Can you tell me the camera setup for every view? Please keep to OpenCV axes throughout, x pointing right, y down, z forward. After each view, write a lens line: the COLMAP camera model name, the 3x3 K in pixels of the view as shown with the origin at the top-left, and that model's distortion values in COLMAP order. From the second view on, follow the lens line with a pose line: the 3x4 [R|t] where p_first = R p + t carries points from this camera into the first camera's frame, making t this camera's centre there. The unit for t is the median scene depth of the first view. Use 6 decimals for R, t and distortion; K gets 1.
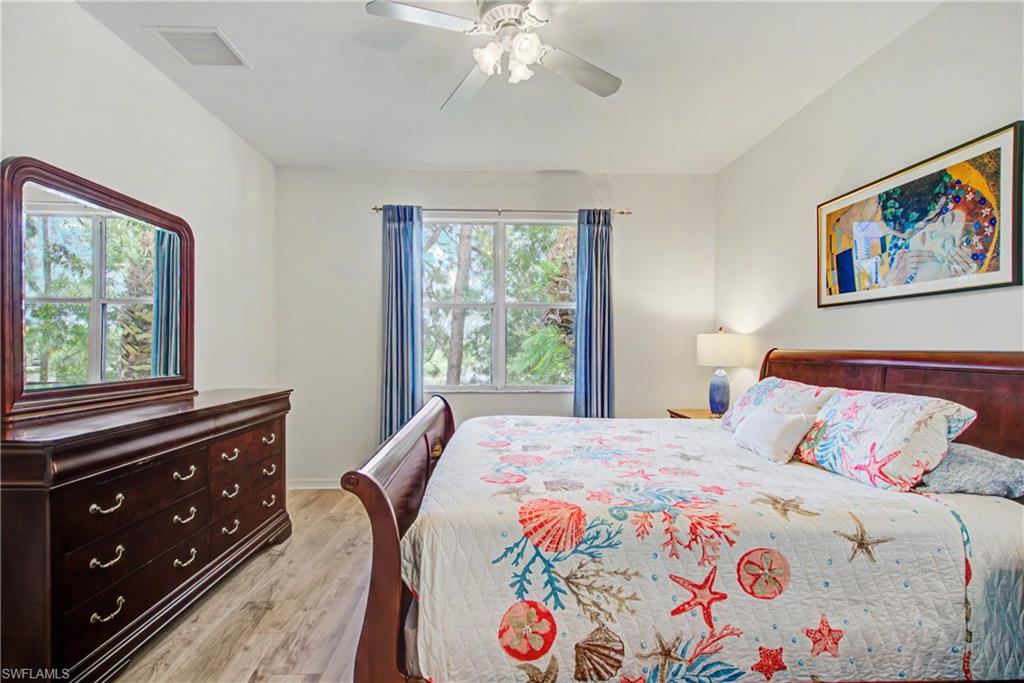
lens RADIAL K [[485.8, 0, 510.5], [0, 485.8, 348.7], [0, 0, 1]] dist [-0.002509, -0.000425]
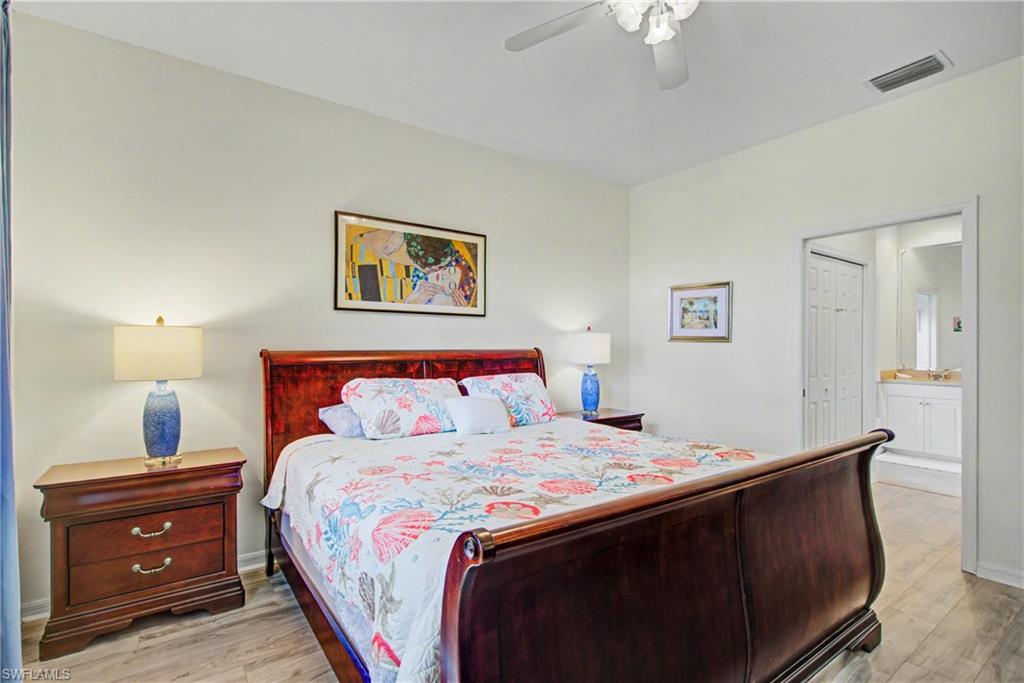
lens RADIAL K [[497.1, 0, 539.2], [0, 497.1, 326.8], [0, 0, 1]] dist [0.026614, -0.000122]
pose [[-0.584273, 0.034669, 0.810816, -0.589385], [0.005026, 0.999223, -0.039103, -0.006422], [-0.811541, -0.018771, -0.583993, 1.589063]]
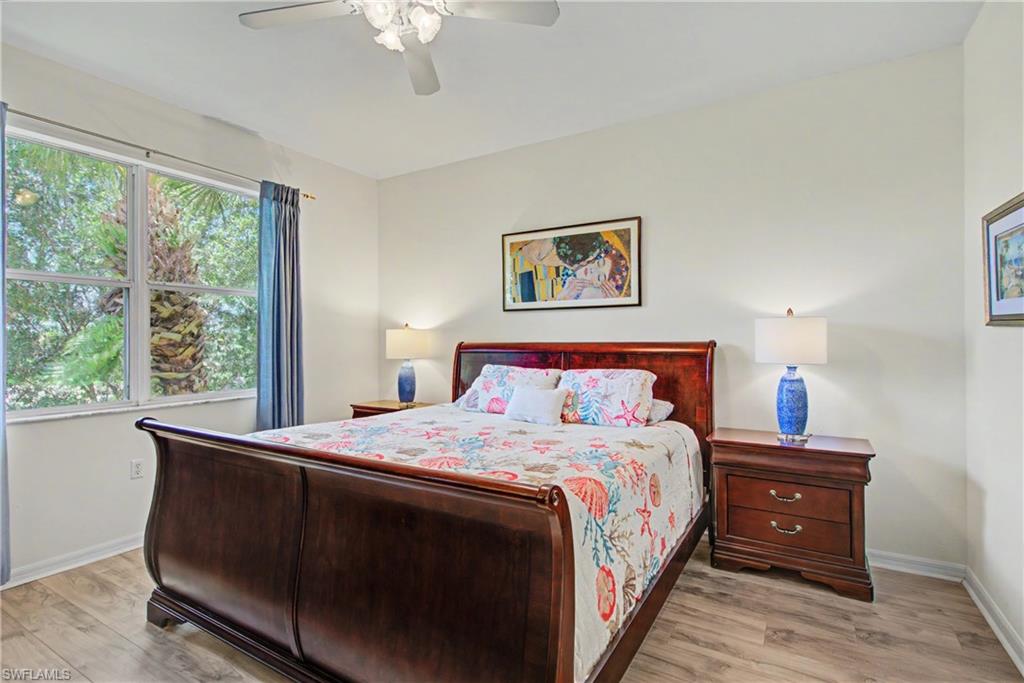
lens RADIAL K [[490.3, 0, 506.7], [0, 490.3, 333.8], [0, 0, 1]] dist [-0.000943, -0.000218]
pose [[0.548086, 0.005923, 0.836401, -0.609152], [0.011026, 0.999837, -0.014305, -0.004347], [-0.836349, 0.017063, 0.547932, 0.324182]]
